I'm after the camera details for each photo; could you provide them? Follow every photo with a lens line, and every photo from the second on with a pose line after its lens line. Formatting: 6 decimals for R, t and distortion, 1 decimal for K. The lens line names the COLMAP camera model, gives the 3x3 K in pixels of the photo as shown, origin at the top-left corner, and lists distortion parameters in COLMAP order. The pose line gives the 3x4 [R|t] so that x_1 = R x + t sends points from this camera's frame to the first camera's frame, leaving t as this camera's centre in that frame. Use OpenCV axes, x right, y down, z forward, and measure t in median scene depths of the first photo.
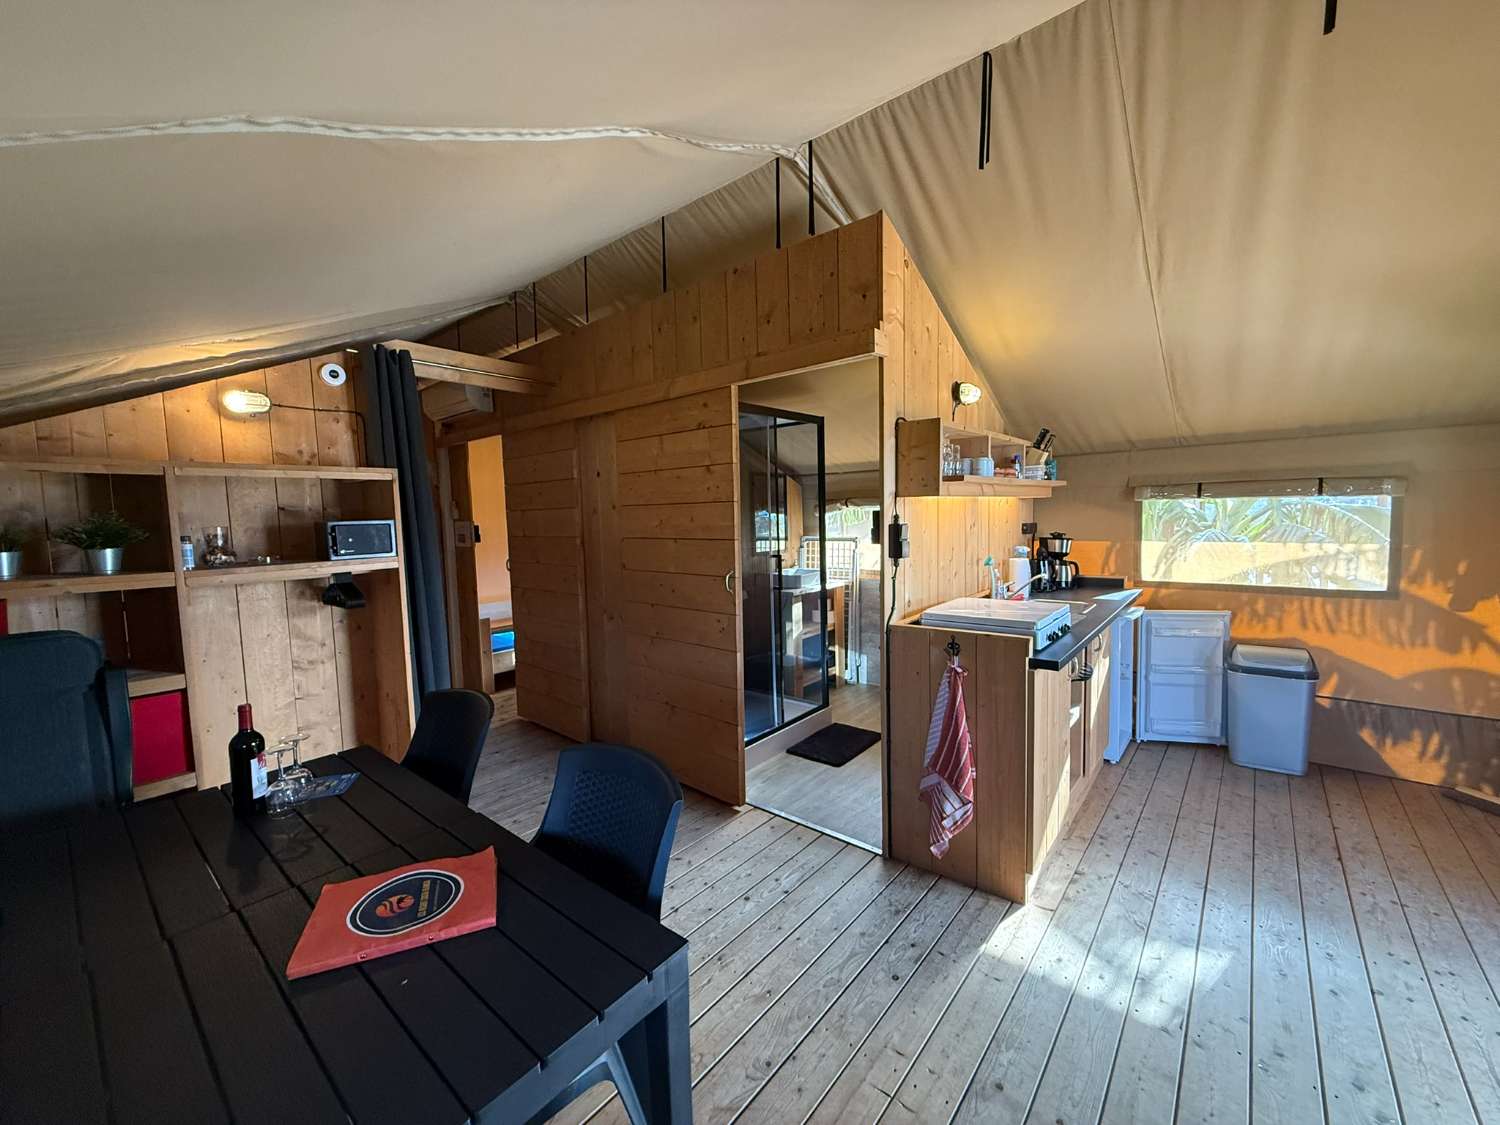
lens RADIAL K [[604.2, 0, 750.0], [0, 604.2, 562.5], [0, 0, 1]] dist [0.001031, 0.000395]
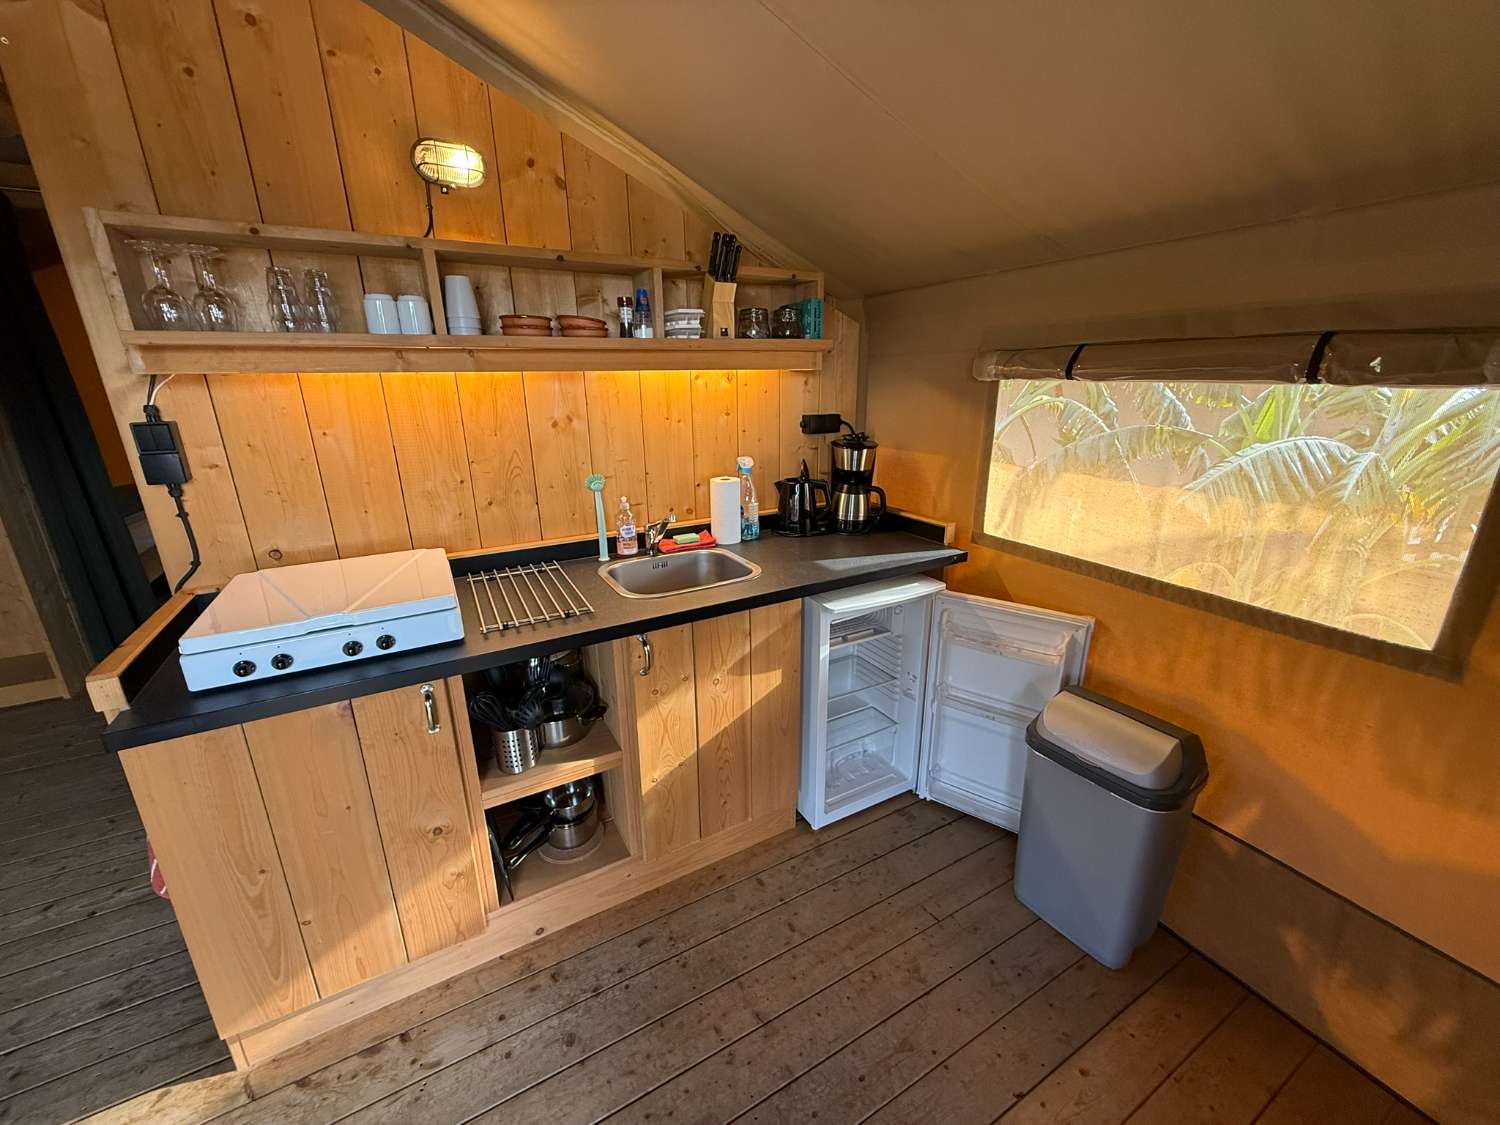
lens RADIAL K [[596.0, 0, 750.0], [0, 596.0, 562.5], [0, 0, 1]] dist [-0.001003, 0.000421]
pose [[0.934248, 0.123844, -0.334429, 1.010972], [-0.044754, 0.971067, 0.234578, -0.097896], [0.353803, -0.204187, 0.912760, 0.684898]]
